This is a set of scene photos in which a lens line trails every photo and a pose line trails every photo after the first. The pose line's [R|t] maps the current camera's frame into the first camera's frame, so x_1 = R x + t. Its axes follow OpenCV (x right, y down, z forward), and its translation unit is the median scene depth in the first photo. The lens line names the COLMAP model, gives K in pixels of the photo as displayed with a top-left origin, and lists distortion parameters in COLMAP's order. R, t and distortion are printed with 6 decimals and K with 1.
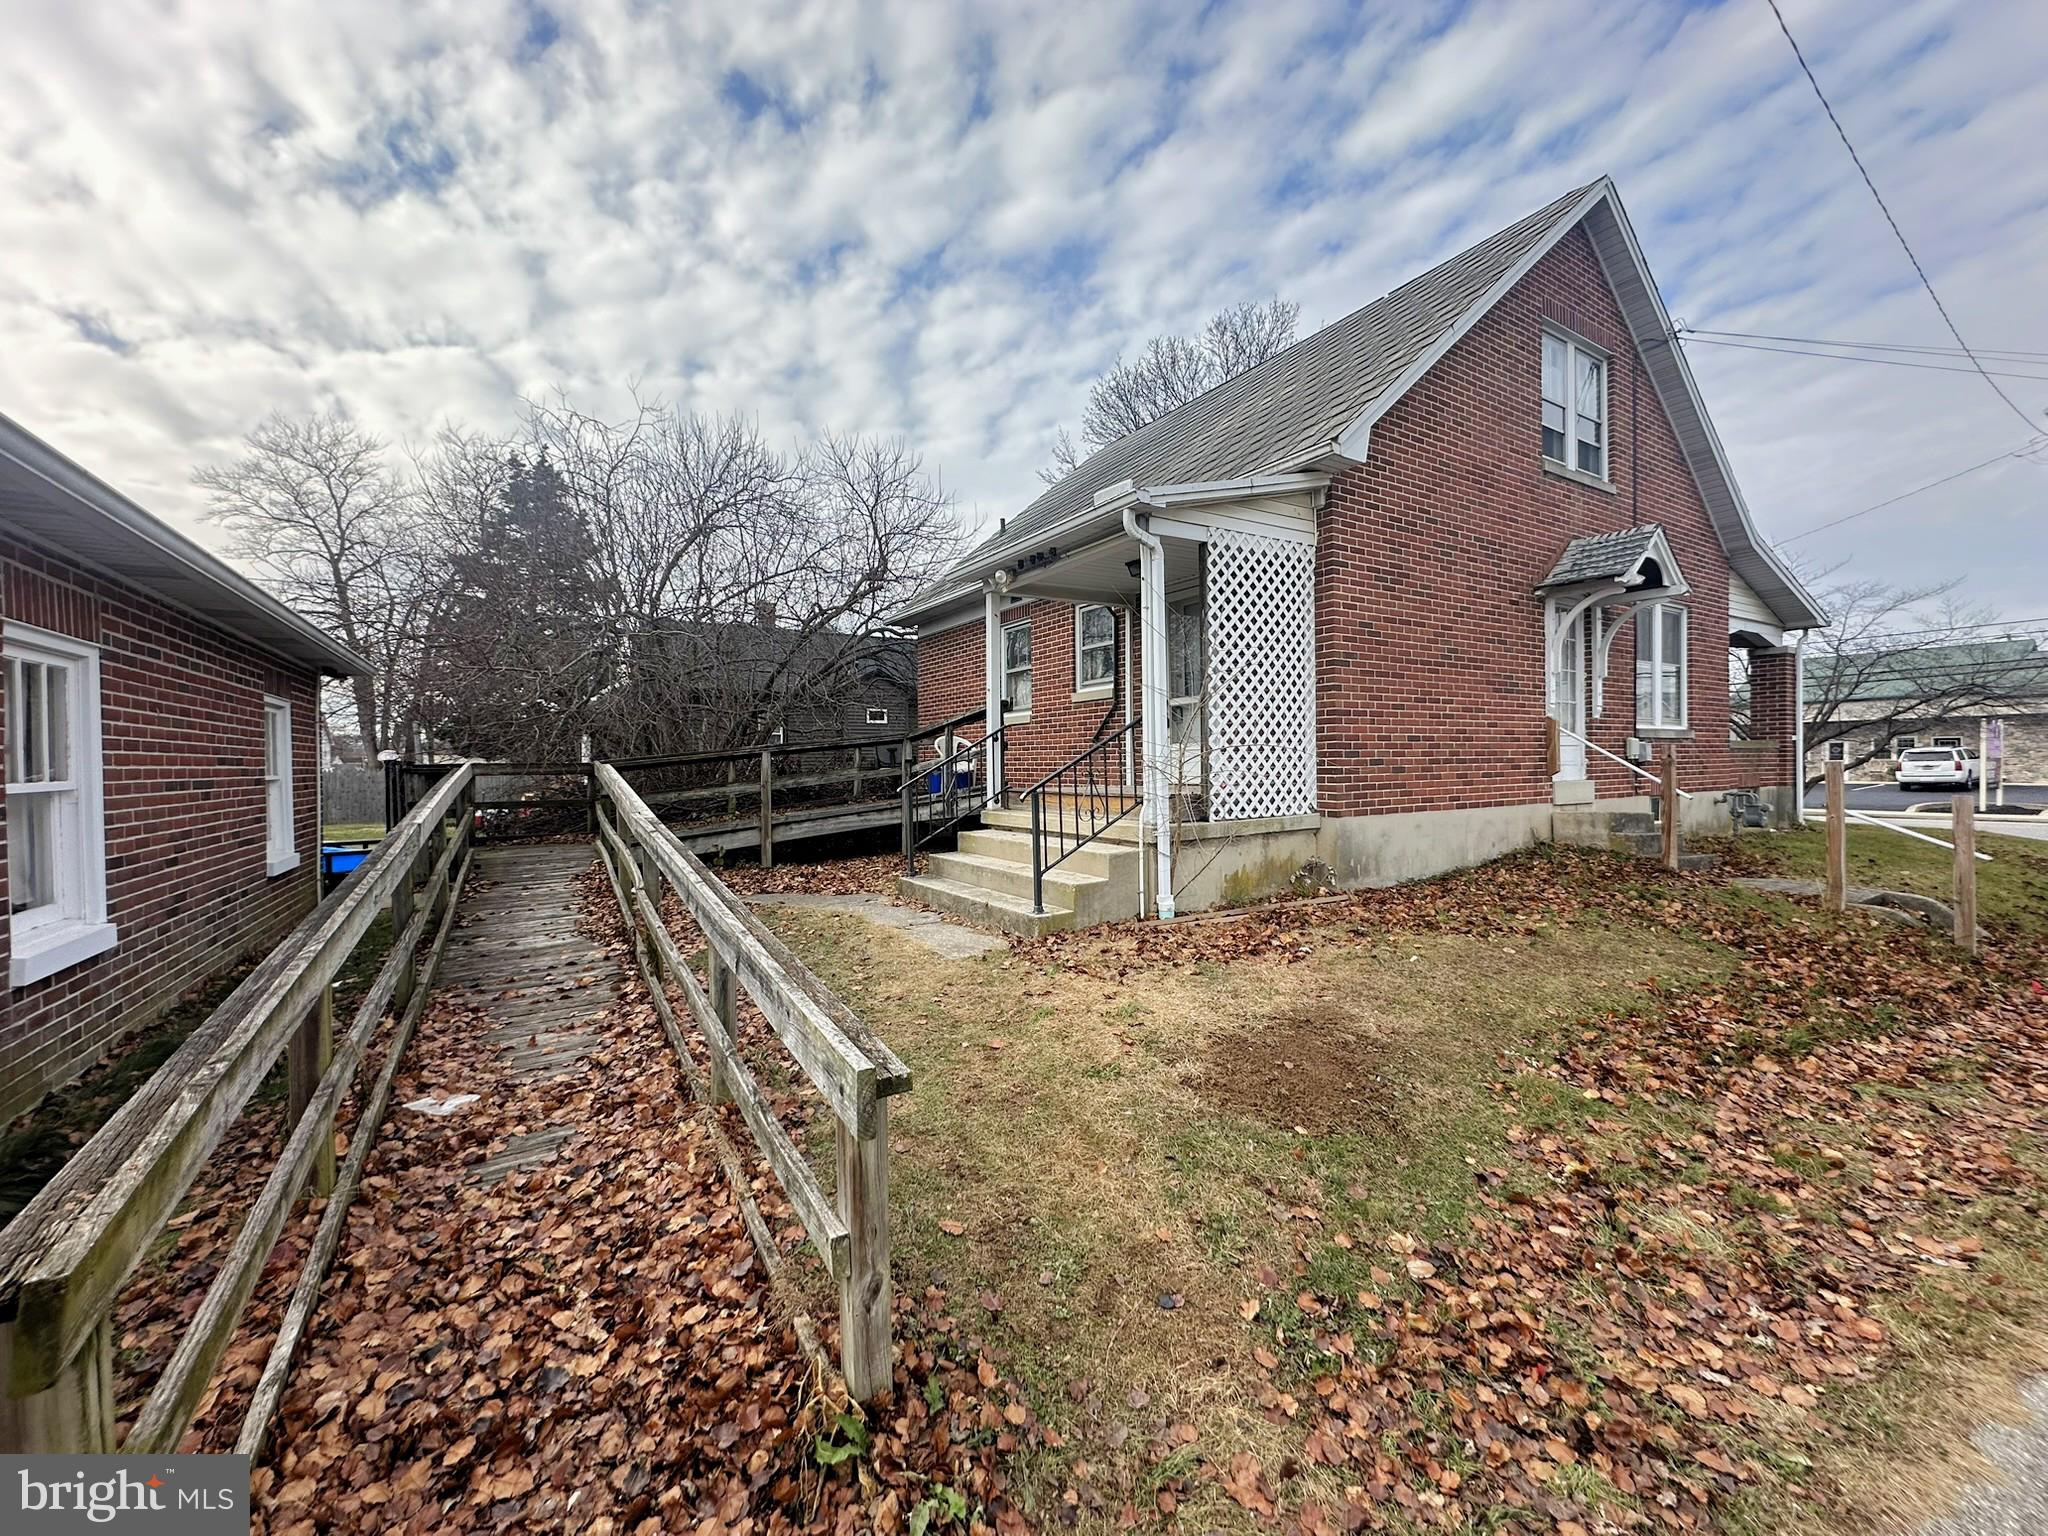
lens RADIAL K [[818.2, 0, 1018.2], [0, 818.2, 766.3], [0, 0, 1]] dist [-0.000028, 0.000077]
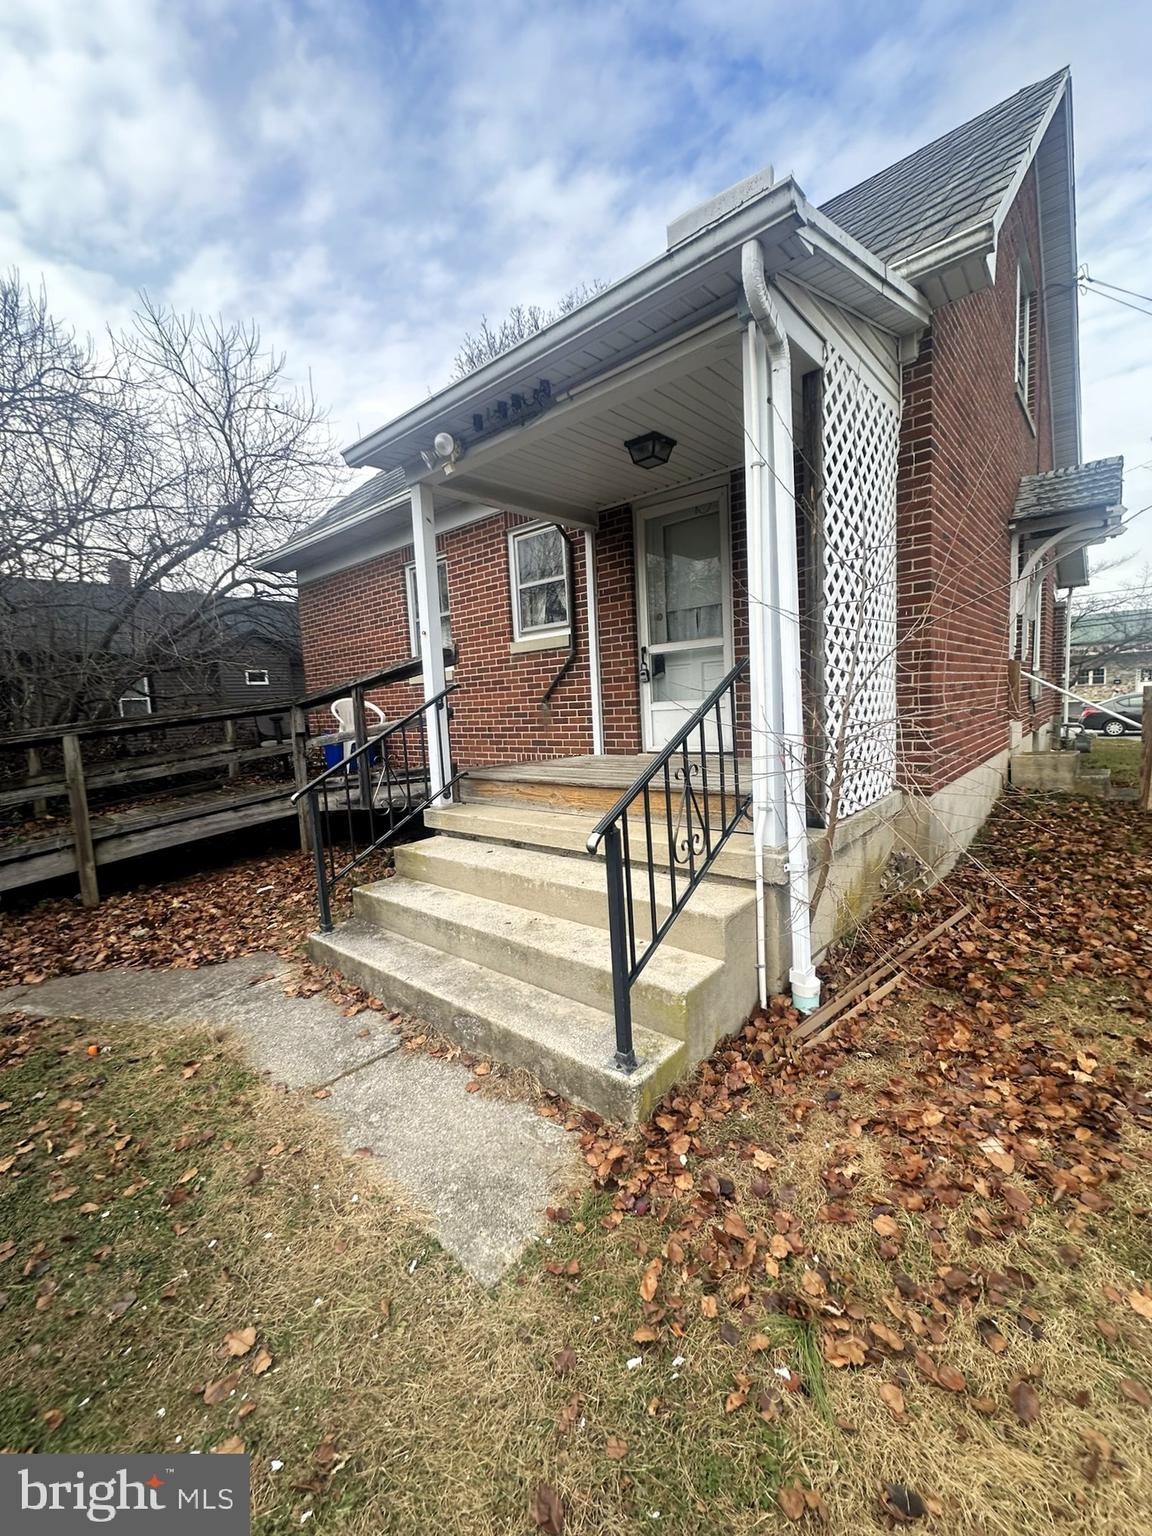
lens RADIAL K [[622.6, 0, 580.9], [0, 622.6, 766.9], [0, 0, 1]] dist [-0.000734, 0.000035]
pose [[0.954662, -0.067639, 0.289905, -0.070928], [0.041930, 0.994689, 0.093999, -0.026759], [-0.294723, -0.077581, 0.952428, 0.473556]]
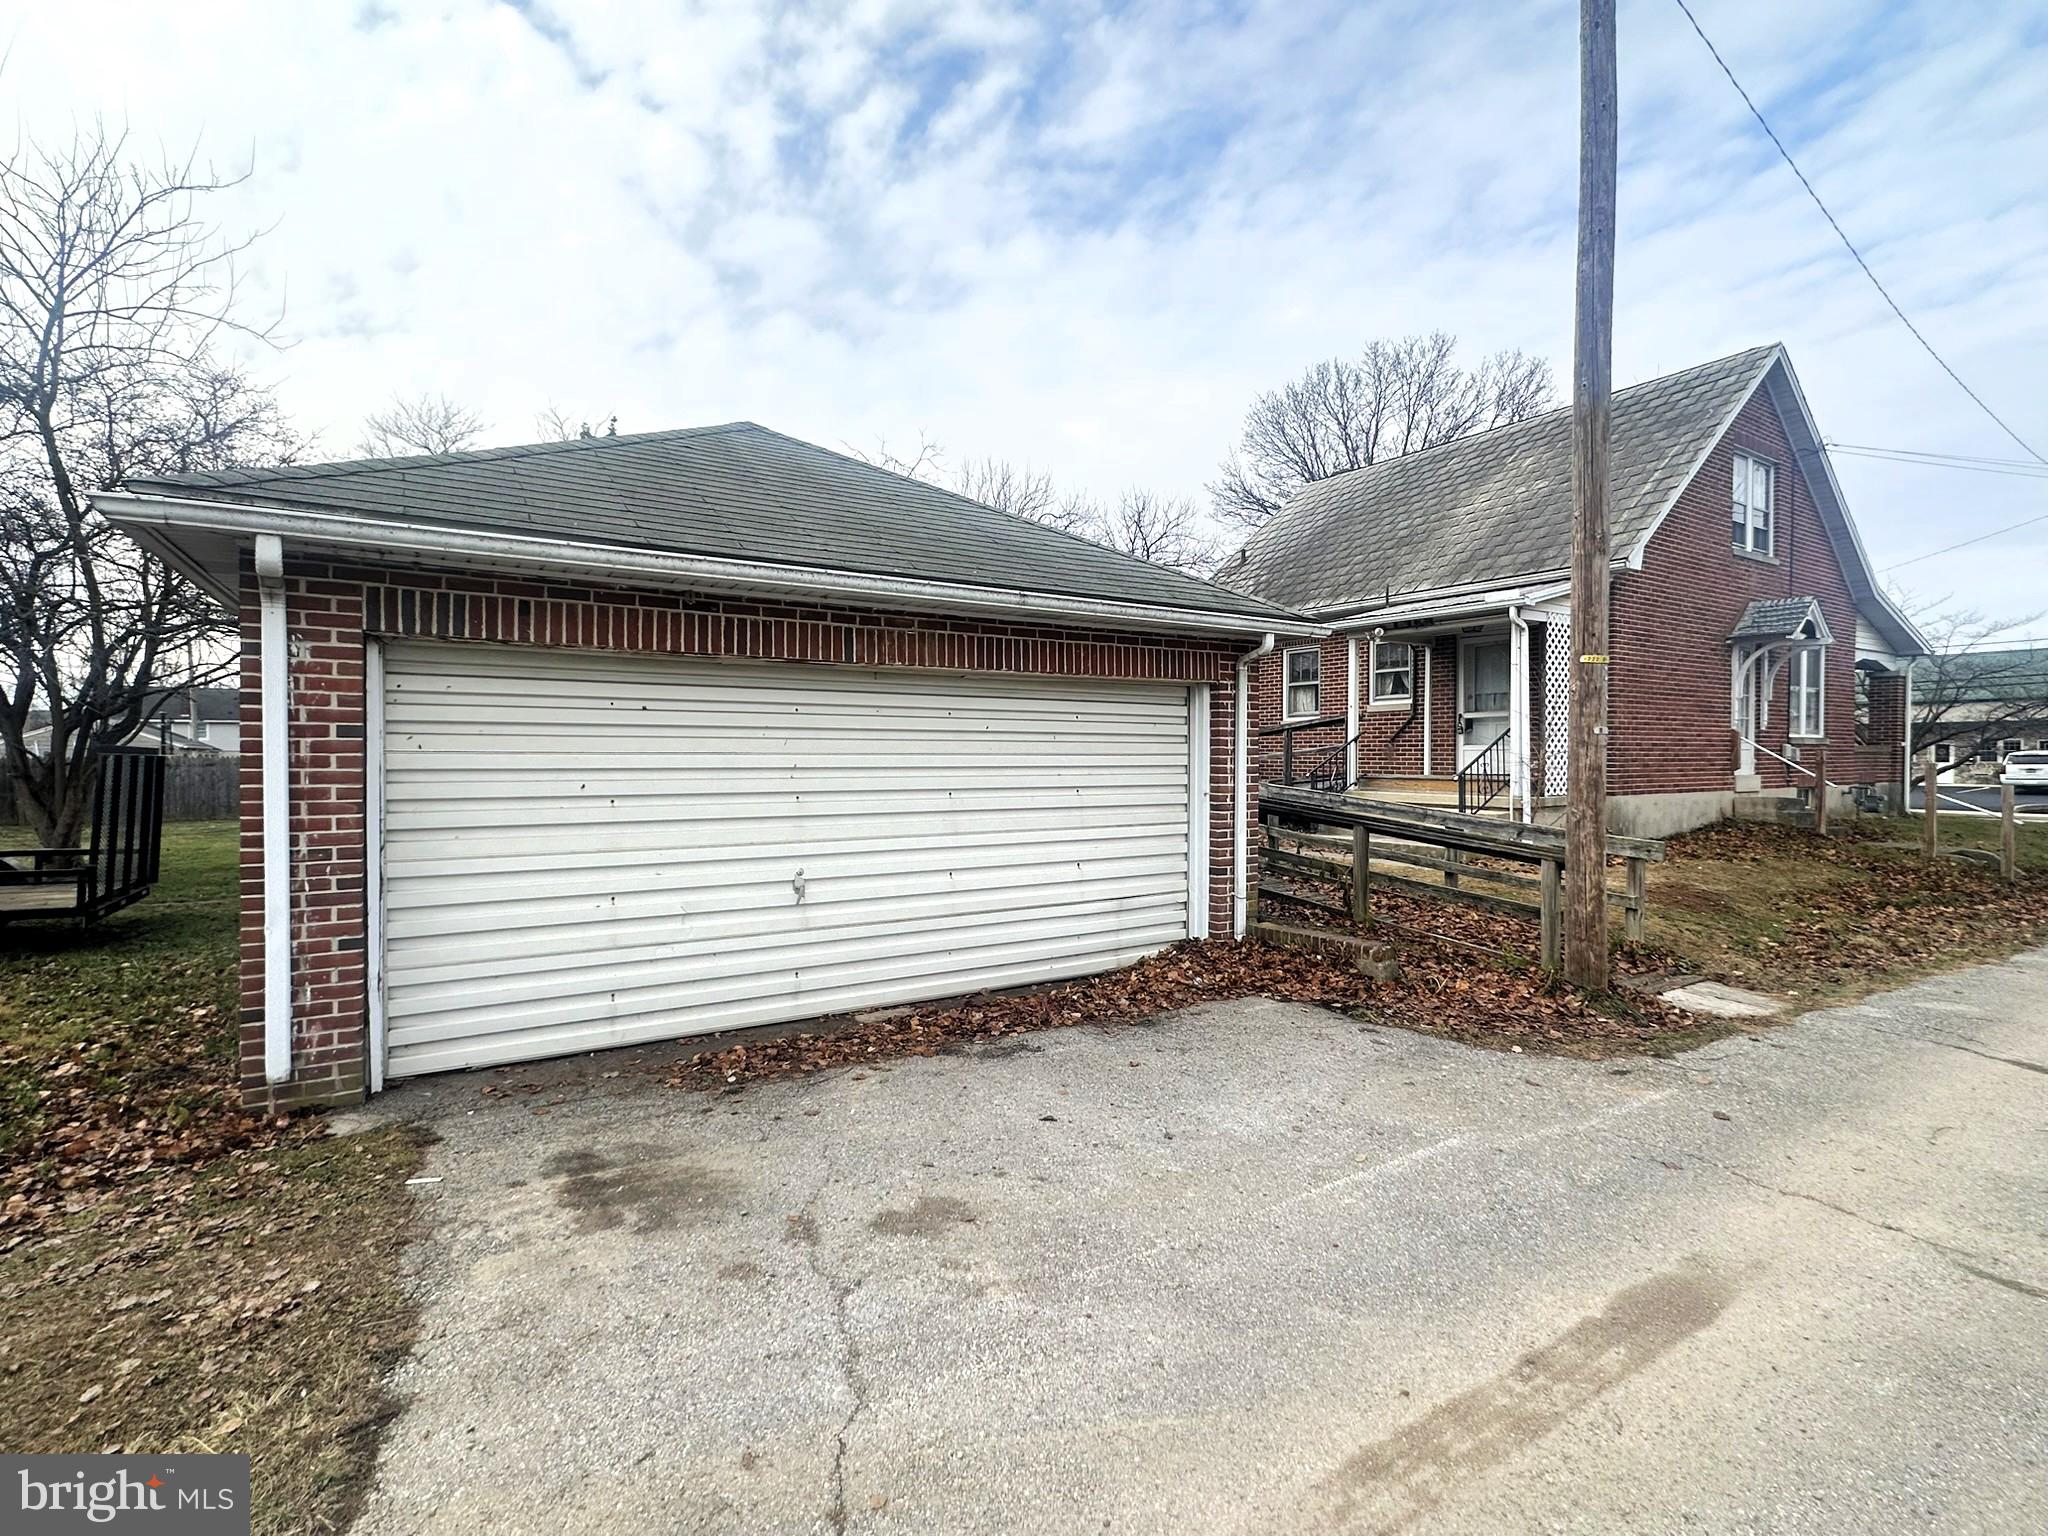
lens RADIAL K [[950.1, 0, 1024.0], [0, 950.1, 768.0], [0, 0, 1]] dist [0.001441, 0.000969]
pose [[0.999806, 0.011036, 0.016284, -0.651860], [-0.011190, 0.999893, 0.009443, 0.004892], [-0.016179, -0.009624, 0.999823, -0.673907]]
